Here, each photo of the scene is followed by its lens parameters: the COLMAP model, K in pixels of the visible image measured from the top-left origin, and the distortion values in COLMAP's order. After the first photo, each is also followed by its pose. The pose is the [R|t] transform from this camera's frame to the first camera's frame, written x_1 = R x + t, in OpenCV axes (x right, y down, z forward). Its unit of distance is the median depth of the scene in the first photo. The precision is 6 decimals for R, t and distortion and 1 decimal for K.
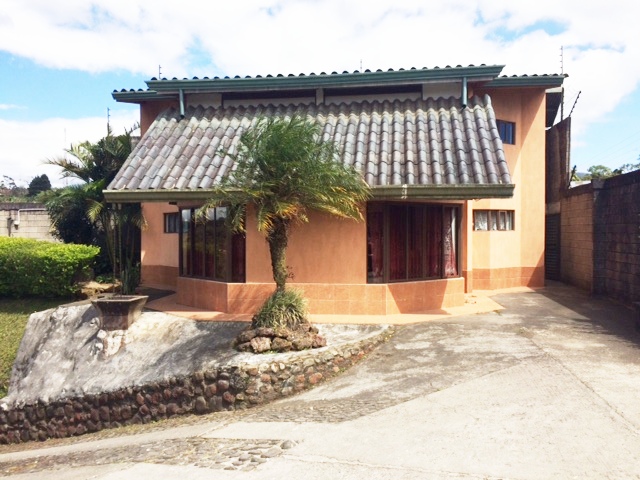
lens RADIAL K [[549.4, 0, 320.0], [0, 549.4, 240.0], [0, 0, 1]] dist [0.069381, -0.090764]
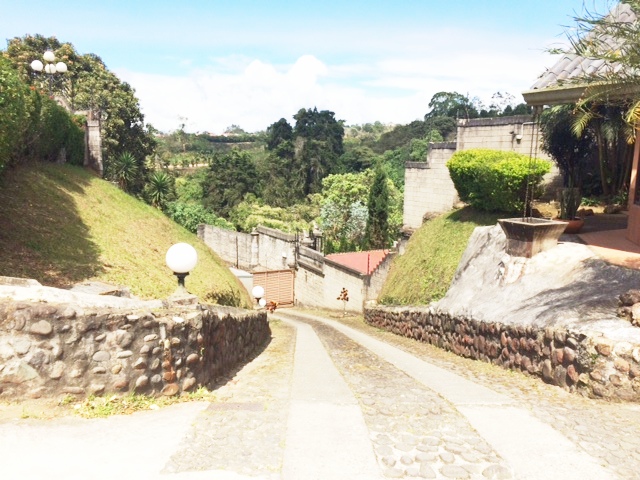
lens RADIAL K [[549.4, 0, 320.0], [0, 549.4, 240.0], [0, 0, 1]] dist [0.069381, -0.090764]
pose [[0.566073, 0.145111, -0.811482, 0.161280], [-0.027695, 0.987177, 0.157210, 0.009724], [0.823890, -0.066518, 0.562833, 0.269490]]
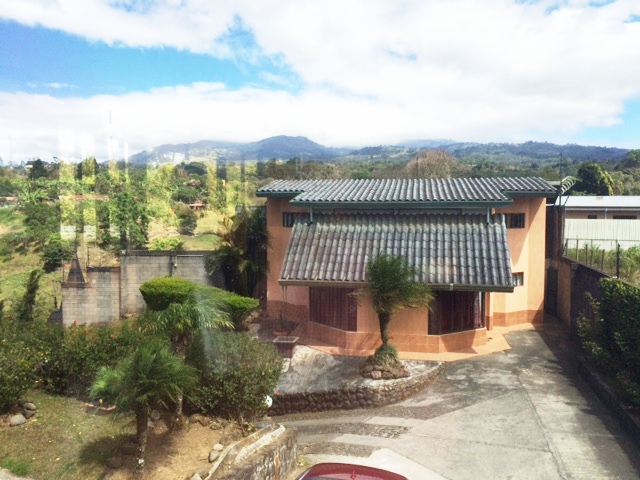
lens RADIAL K [[539.7, 0, 320.0], [0, 539.7, 240.0], [0, 0, 1]] dist [0.058464, -0.007789]
pose [[0.998056, 0.007214, -0.061913, -0.159685], [-0.004775, 0.999210, 0.039448, -0.300096], [0.062148, -0.039075, 0.997302, -0.750651]]
